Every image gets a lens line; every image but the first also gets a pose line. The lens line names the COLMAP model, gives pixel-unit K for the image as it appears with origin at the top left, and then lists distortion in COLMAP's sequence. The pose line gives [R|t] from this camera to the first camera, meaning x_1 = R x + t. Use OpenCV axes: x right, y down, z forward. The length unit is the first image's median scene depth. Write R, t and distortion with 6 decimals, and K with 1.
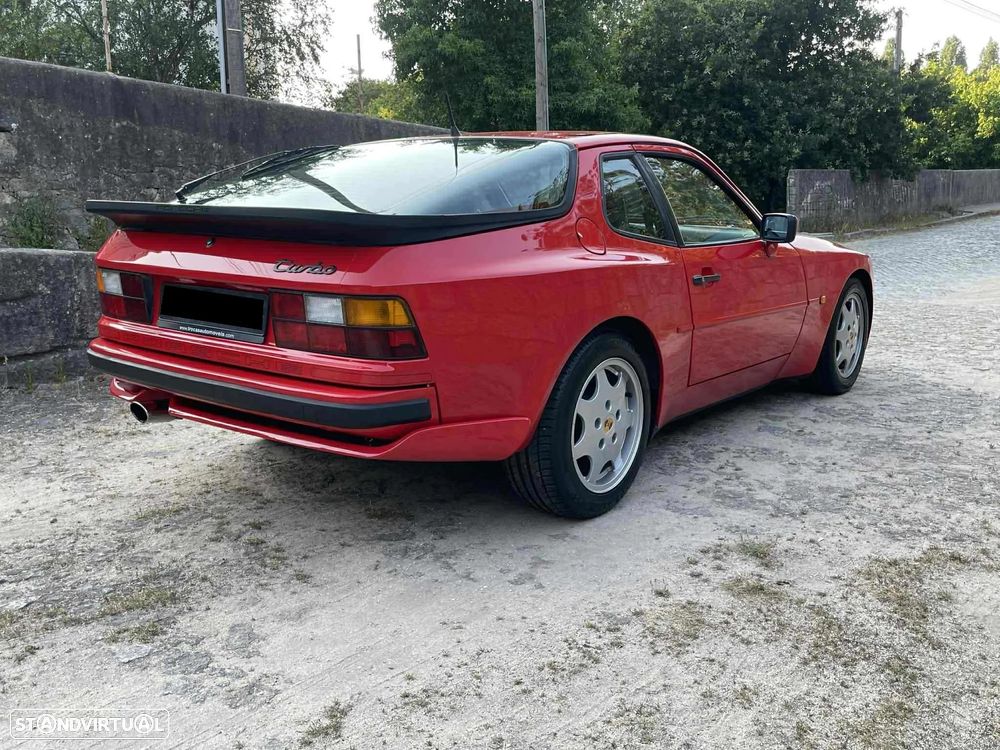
lens RADIAL K [[923.0, 0, 506.8], [0, 923.0, 367.8], [0, 0, 1]] dist [0.100173, -0.151616]
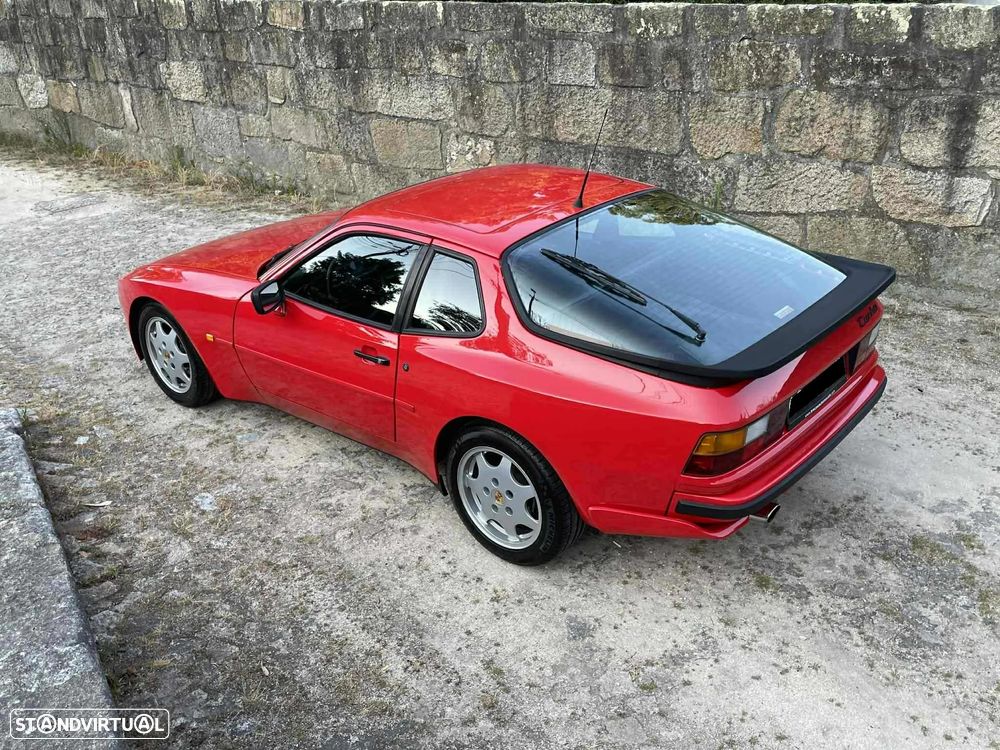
lens RADIAL K [[923.3, 0, 500.0], [0, 923.3, 375.0], [0, 0, 1]] dist [0.117570, -0.187077]
pose [[0.058158, -0.433830, 0.899116, -0.183478], [0.244769, 0.879346, 0.408458, -0.087109], [-0.967836, 0.196321, 0.157329, 0.149746]]
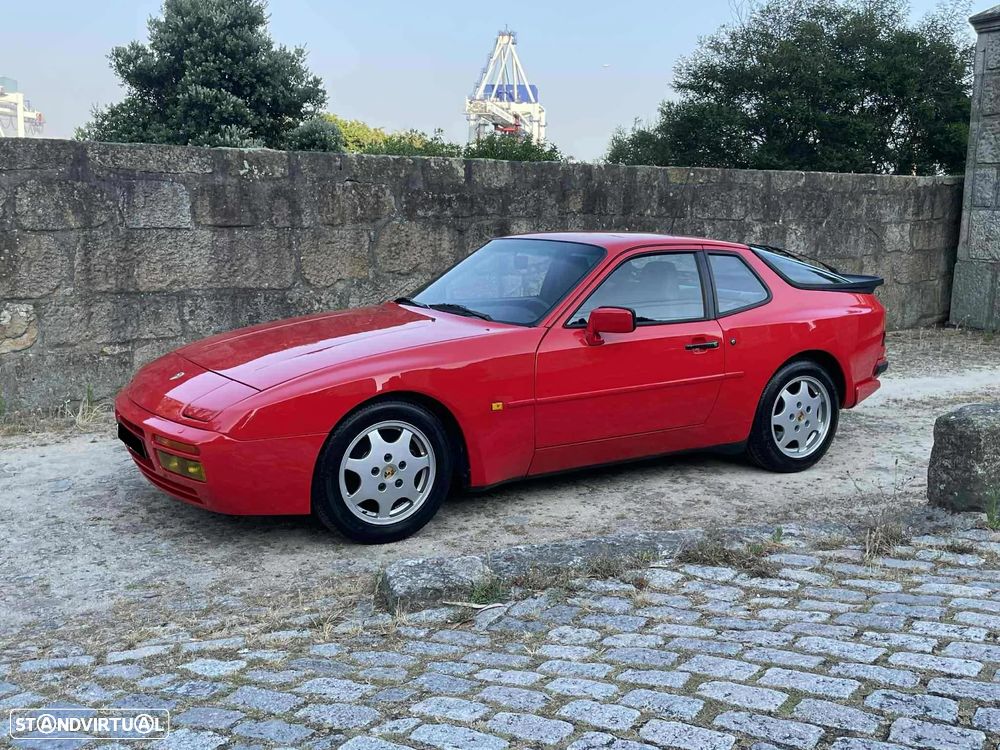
lens RADIAL K [[1060.6, 0, 497.2], [0, 1060.6, 357.4], [0, 0, 1]] dist [0.128815, -0.239835]
pose [[-0.931856, -0.064706, 0.357011, -0.067993], [0.057720, 0.945001, 0.321934, -0.100885], [-0.358207, 0.320602, -0.876871, 0.425673]]
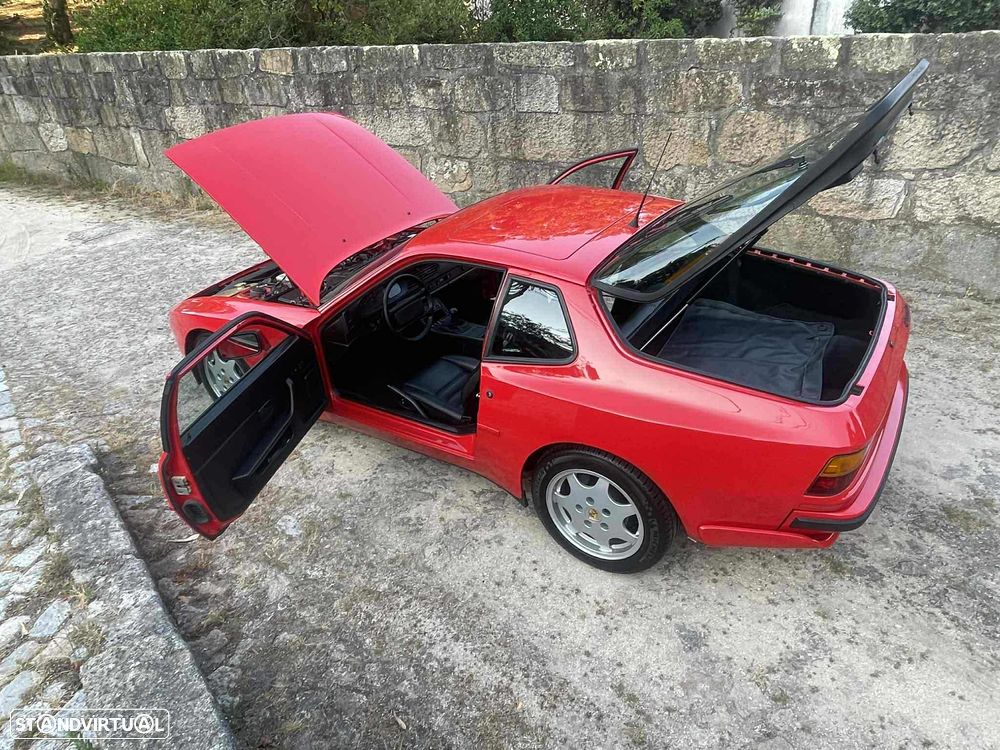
lens RADIAL K [[670.9, 0, 497.1], [0, 670.9, 368.9], [0, 0, 1]] dist [0.018501, -0.038004]
pose [[-0.071458, -0.487344, 0.870281, -0.138987], [0.259231, 0.833456, 0.488007, -0.088594], [-0.963168, 0.260476, 0.066778, 0.181886]]
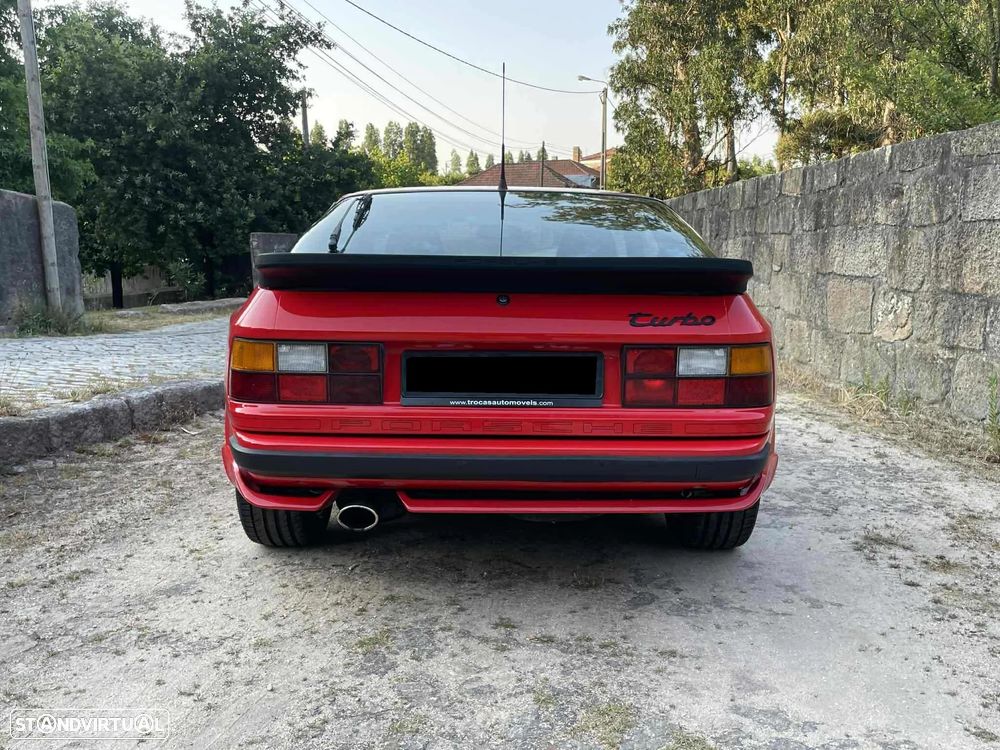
lens RADIAL K [[923.0, 0, 506.8], [0, 923.0, 367.8], [0, 0, 1]] dist [0.100173, -0.151616]
pose [[0.787334, -0.073389, 0.612143, -0.103204], [0.114008, 0.993097, -0.027575, -0.005767], [-0.605893, 0.091500, 0.790266, 0.039395]]
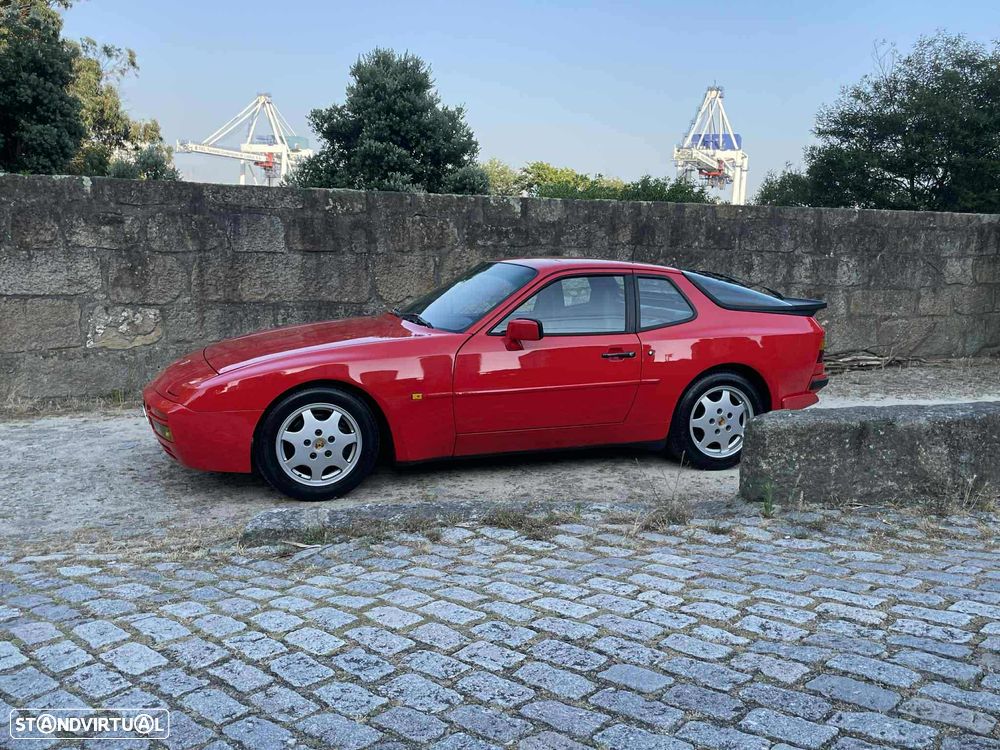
lens RADIAL K [[923.3, 0, 500.0], [0, 923.3, 375.0], [0, 0, 1]] dist [0.117570, -0.187077]
pose [[-0.833448, -0.100104, 0.543455, -0.131160], [0.086718, 0.947577, 0.307535, -0.096015], [-0.545751, 0.303442, -0.781076, 0.406613]]
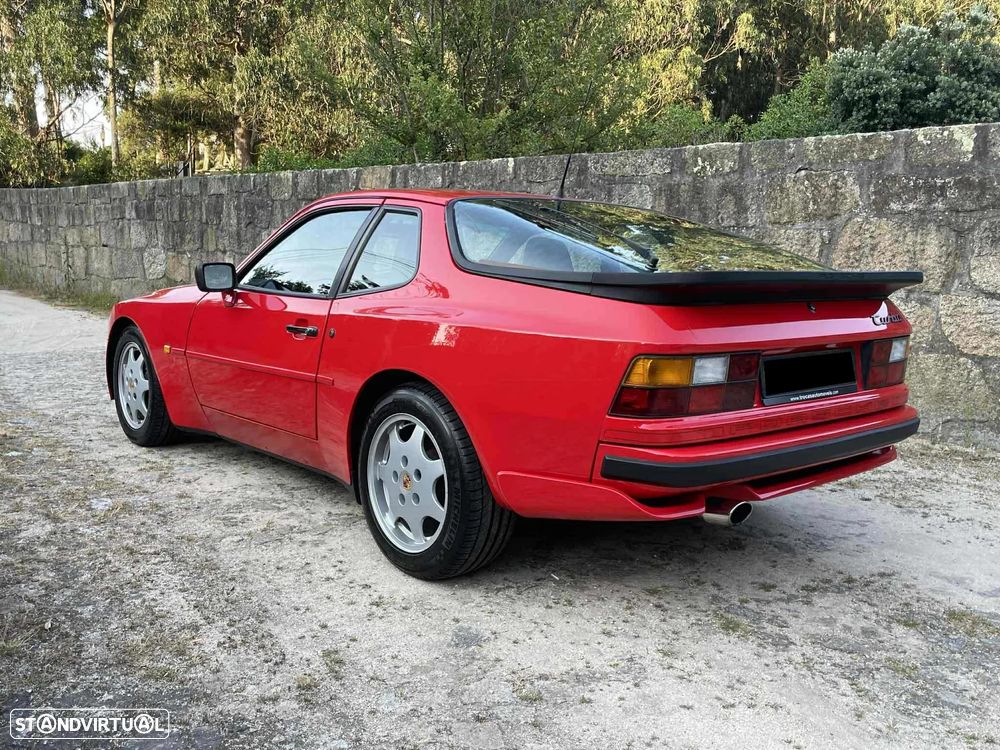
lens RADIAL K [[923.0, 0, 506.8], [0, 923.0, 367.8], [0, 0, 1]] dist [0.100173, -0.151616]
pose [[0.198266, -0.127215, 0.971857, -0.168618], [0.166925, 0.981439, 0.094416, -0.027029], [-0.965830, 0.143508, 0.215821, 0.135414]]
